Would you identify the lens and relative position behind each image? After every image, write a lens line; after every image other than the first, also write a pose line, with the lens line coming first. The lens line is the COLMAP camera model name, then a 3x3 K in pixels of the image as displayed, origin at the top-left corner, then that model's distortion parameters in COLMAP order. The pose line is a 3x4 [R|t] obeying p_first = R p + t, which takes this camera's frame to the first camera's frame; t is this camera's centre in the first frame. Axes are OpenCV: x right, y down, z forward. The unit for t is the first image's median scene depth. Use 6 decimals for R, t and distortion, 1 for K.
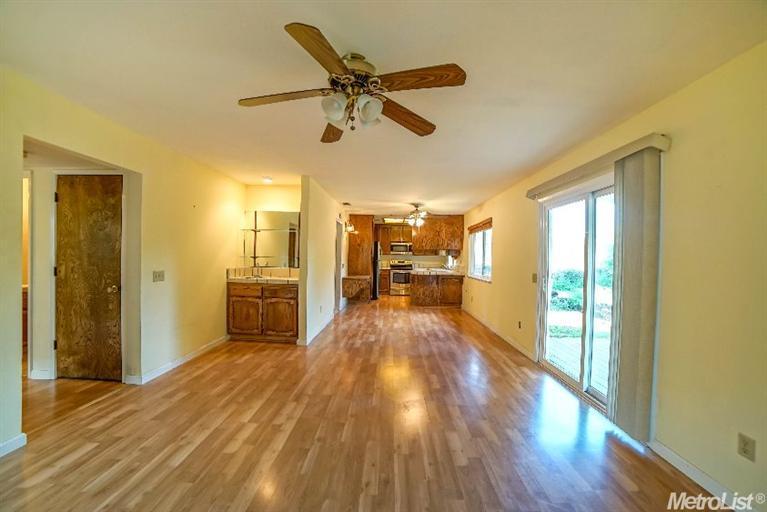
lens RADIAL K [[318.9, 0, 382.8], [0, 318.9, 259.2], [0, 0, 1]] dist [-0.095940, 0.032093]
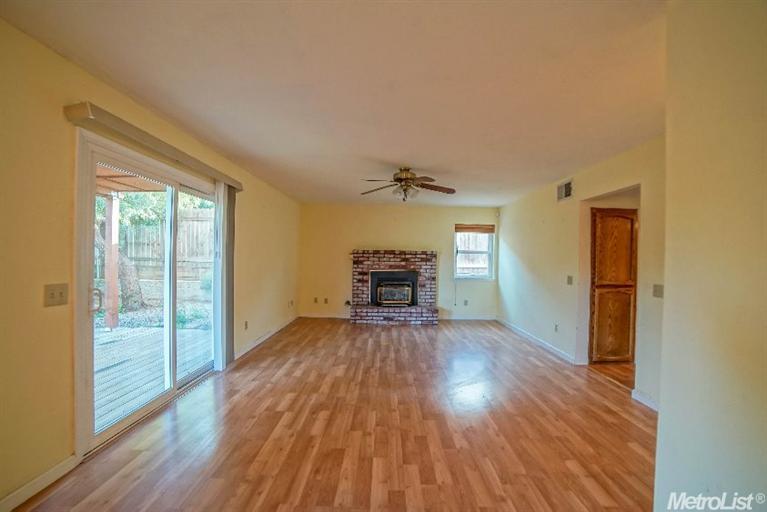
lens RADIAL K [[318.9, 0, 382.8], [0, 318.9, 259.2], [0, 0, 1]] dist [-0.095940, 0.032093]
pose [[-0.999182, -0.037059, -0.016202, 0.029721], [-0.037260, 0.999231, 0.012244, -0.009862], [0.015736, 0.012837, -0.999794, 1.247407]]
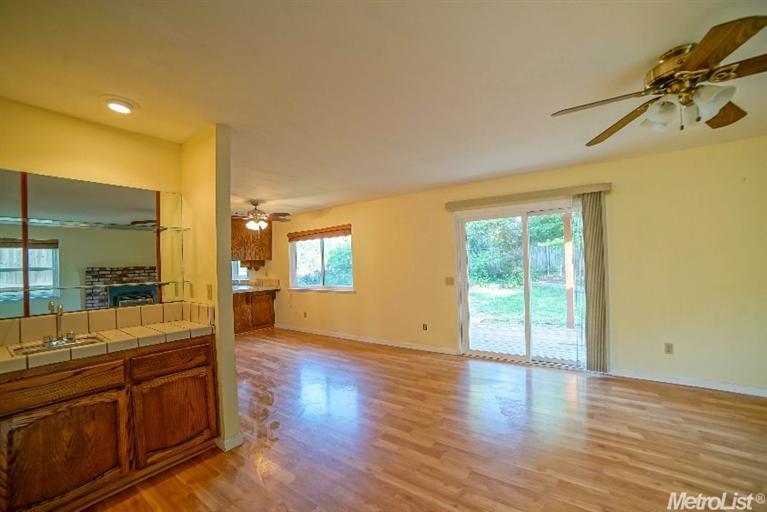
lens RADIAL K [[318.9, 0, 382.8], [0, 318.9, 259.2], [0, 0, 1]] dist [-0.095940, 0.032093]
pose [[0.554416, -0.027513, 0.831785, -0.520103], [0.049889, 0.998755, -0.000217, -0.027376], [-0.830743, 0.041617, 0.555098, 0.488979]]
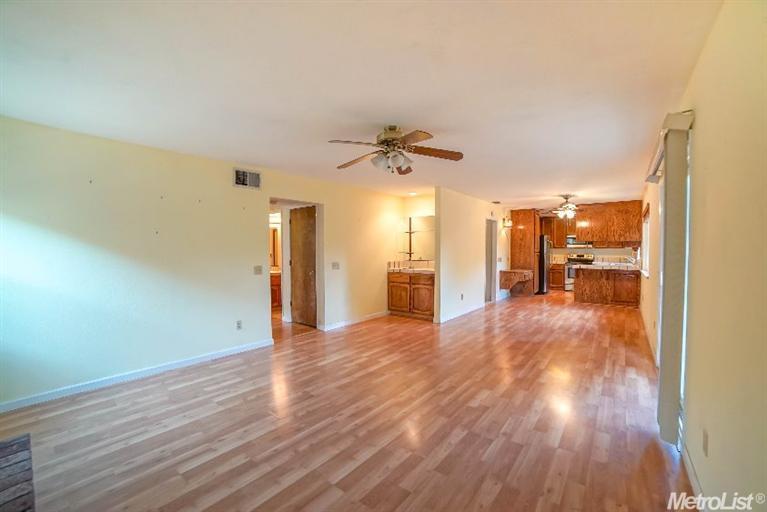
lens RADIAL K [[318.9, 0, 382.8], [0, 318.9, 259.2], [0, 0, 1]] dist [-0.095940, 0.032093]
pose [[0.800512, -0.005113, -0.599294, 0.322214], [0.014123, 0.999847, 0.010333, 0.004031], [0.599150, -0.016736, 0.800462, -0.129686]]
